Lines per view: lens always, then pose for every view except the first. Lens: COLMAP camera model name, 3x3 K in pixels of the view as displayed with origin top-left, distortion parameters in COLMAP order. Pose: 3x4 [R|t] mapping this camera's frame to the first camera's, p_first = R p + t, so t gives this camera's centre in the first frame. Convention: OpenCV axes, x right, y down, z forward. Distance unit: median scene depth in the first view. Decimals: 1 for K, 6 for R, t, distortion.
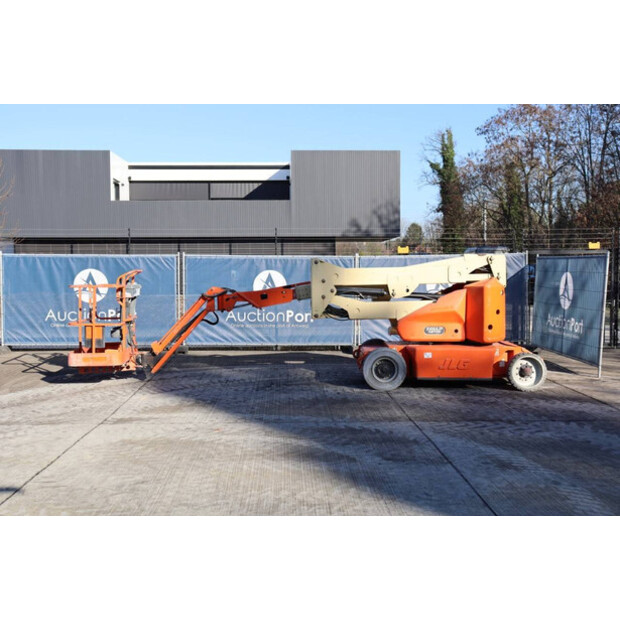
lens RADIAL K [[773.0, 0, 309.9], [0, 773.0, 321.4], [0, 0, 1]] dist [0.012573, 0.000000]
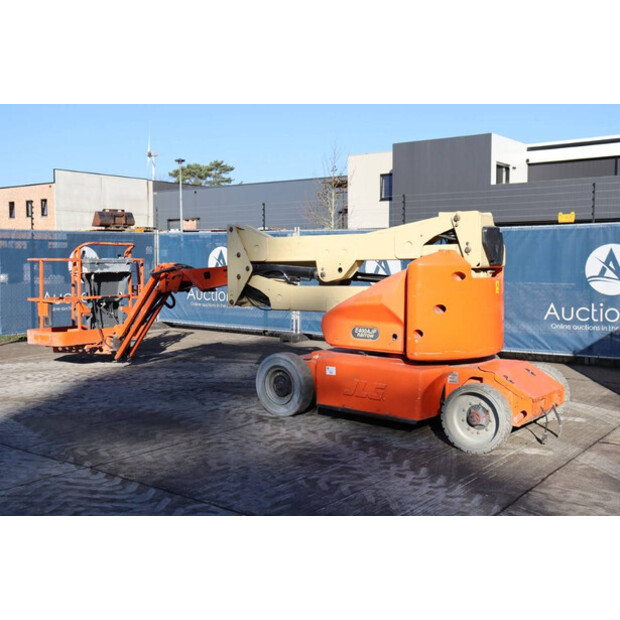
lens RADIAL K [[724.0, 0, 306.0], [0, 724.0, 310.8], [0, 0, 1]] dist [-0.007995, 0.000000]
pose [[0.772031, 0.050552, -0.633572, 0.387592], [-0.048467, 0.998612, 0.020619, -0.012857], [0.633735, 0.014788, 0.773409, 0.393443]]
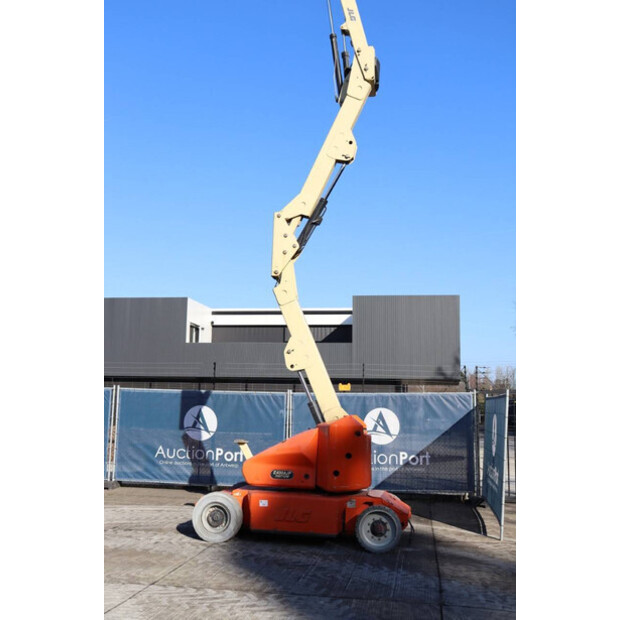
lens RADIAL K [[724.0, 0, 304.4], [0, 724.0, 309.1], [0, 0, 1]] dist [-0.007995, 0.000000]
pose [[0.980680, -0.004899, -0.195560, 0.269452], [-0.035777, 0.978334, -0.203917, -0.004229], [0.192322, 0.206974, 0.959257, 0.136684]]
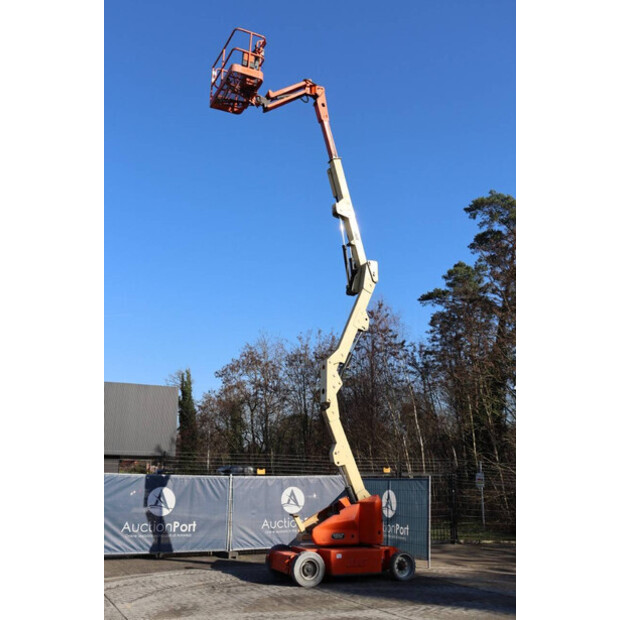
lens RADIAL K [[627.8, 0, 308.9], [0, 627.8, 314.0], [0, 0, 1]] dist [-0.048907, 0.000000]
pose [[0.914297, 0.110972, 0.389545, -0.266828], [0.021307, 0.947228, -0.319852, -0.006483], [-0.404483, 0.300740, 0.863684, -0.014934]]
